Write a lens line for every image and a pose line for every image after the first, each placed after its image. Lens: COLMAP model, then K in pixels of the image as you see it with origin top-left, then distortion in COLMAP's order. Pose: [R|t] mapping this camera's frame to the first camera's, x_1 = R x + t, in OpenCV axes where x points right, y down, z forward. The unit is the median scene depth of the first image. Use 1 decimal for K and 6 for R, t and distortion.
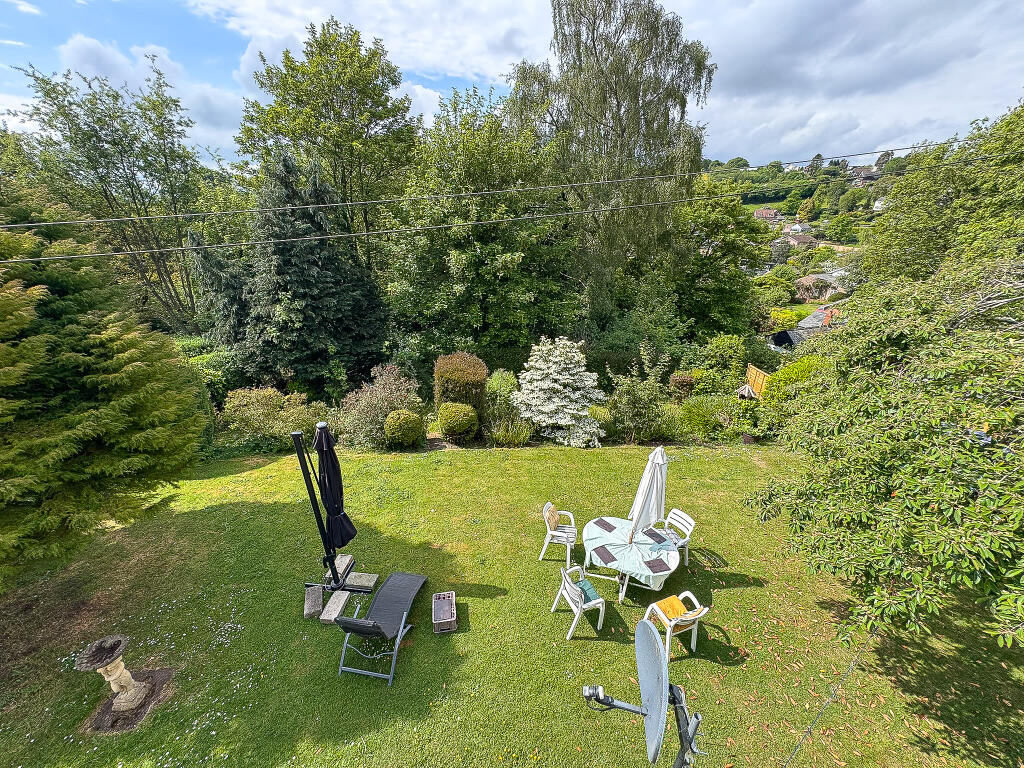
lens RADIAL K [[407.3, 0, 510.5], [0, 407.3, 382.6], [0, 0, 1]] dist [-0.001162, -0.000182]
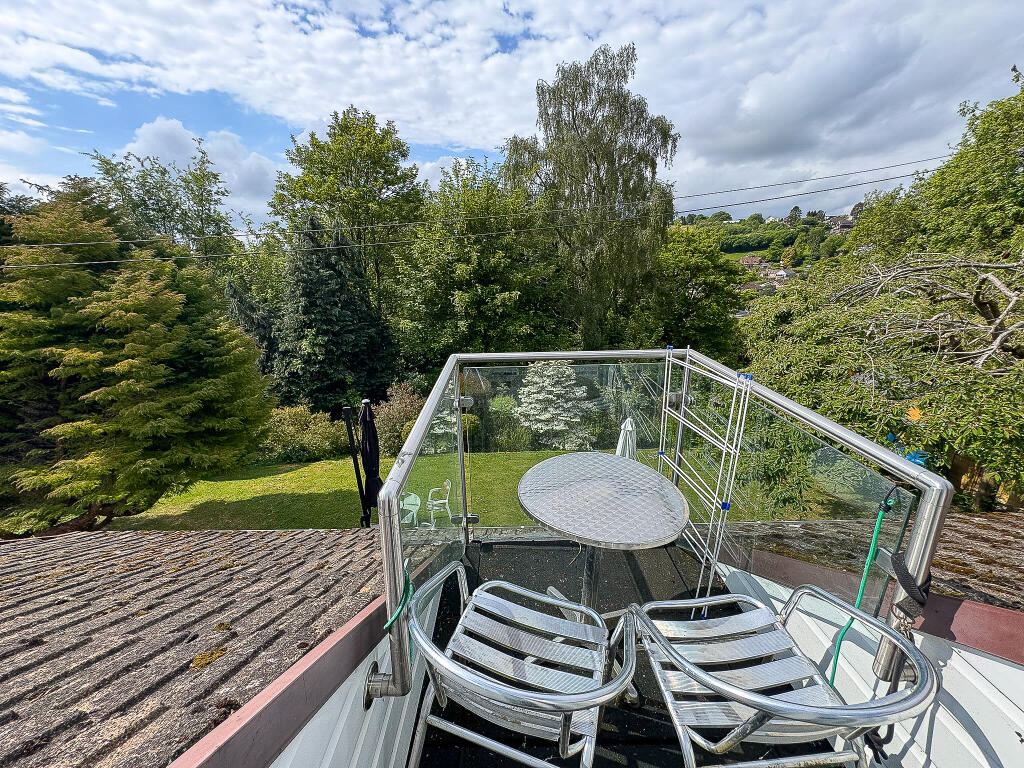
lens RADIAL K [[407.3, 0, 510.5], [0, 407.3, 382.6], [0, 0, 1]] dist [-0.001162, -0.000182]
pose [[0.999645, -0.026632, 0.000493, -0.000301], [0.026502, 0.992567, -0.118779, 0.063773], [0.002674, 0.118750, 0.992921, -0.090631]]
